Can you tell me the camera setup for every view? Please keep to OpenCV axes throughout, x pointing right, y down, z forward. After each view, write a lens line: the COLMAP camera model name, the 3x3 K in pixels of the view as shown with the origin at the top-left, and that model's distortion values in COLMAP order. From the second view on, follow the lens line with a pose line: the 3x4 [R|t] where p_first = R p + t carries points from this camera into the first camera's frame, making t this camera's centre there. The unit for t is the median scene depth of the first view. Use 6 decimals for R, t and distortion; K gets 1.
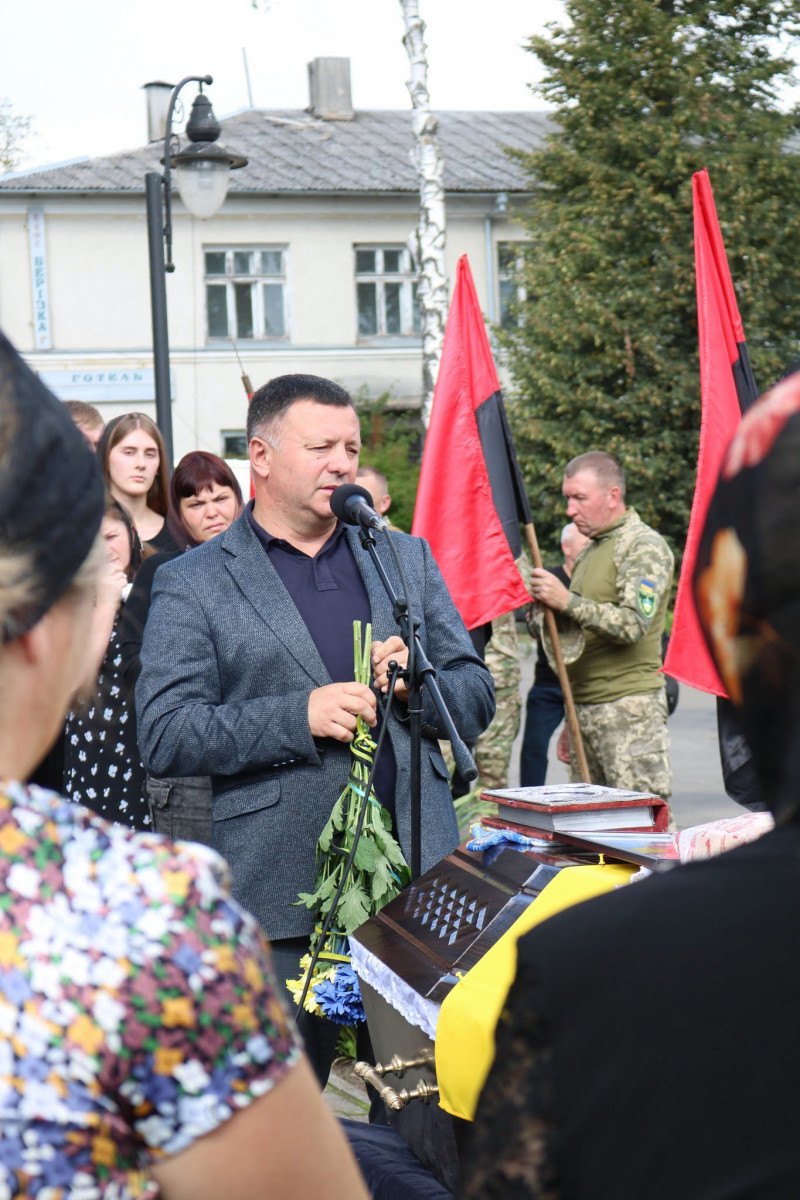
lens RADIAL K [[2203.8, 0, 400.0], [0, 2203.8, 600.0], [0, 0, 1]] dist [0.005171, -0.044058]
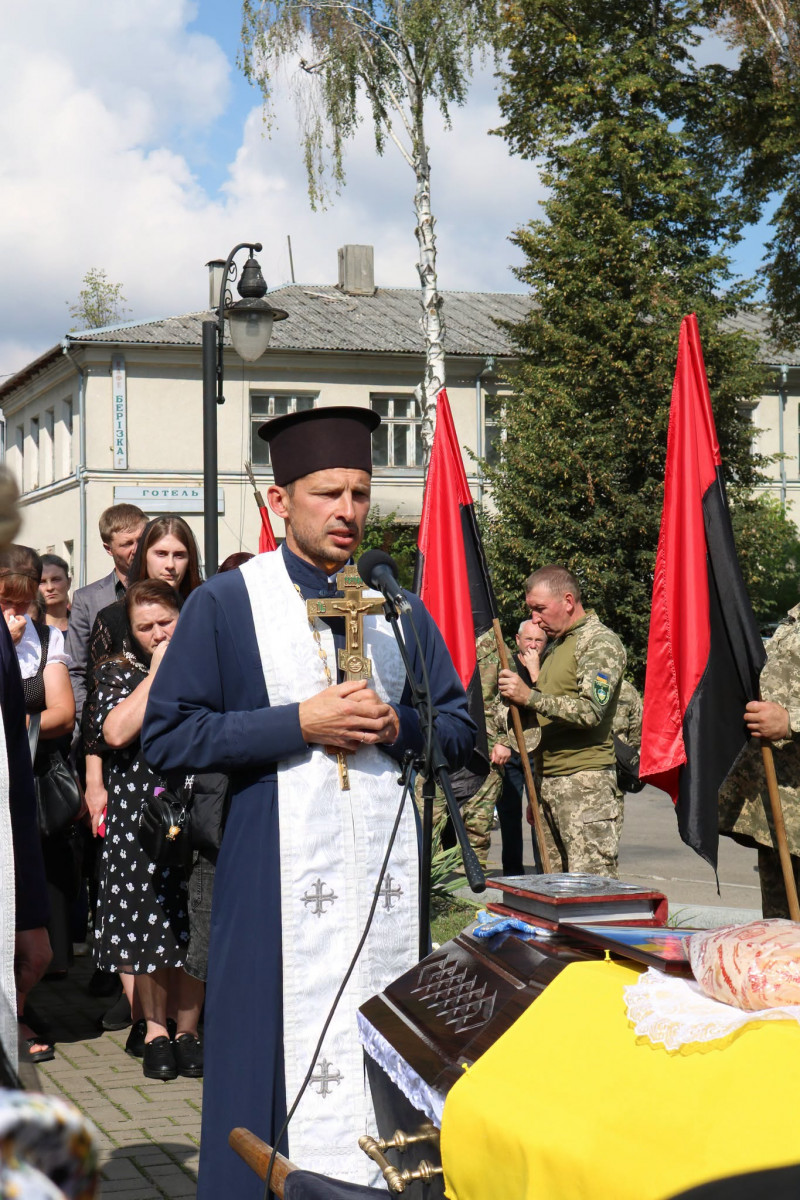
lens RADIAL K [[2203.8, 0, 400.0], [0, 2203.8, 600.0], [0, 0, 1]] dist [0.005171, -0.044058]
pose [[0.999357, 0.033783, -0.012054, 0.014149], [-0.034285, 0.998431, -0.044275, 0.010193], [0.010539, 0.044659, 0.998947, -0.237908]]
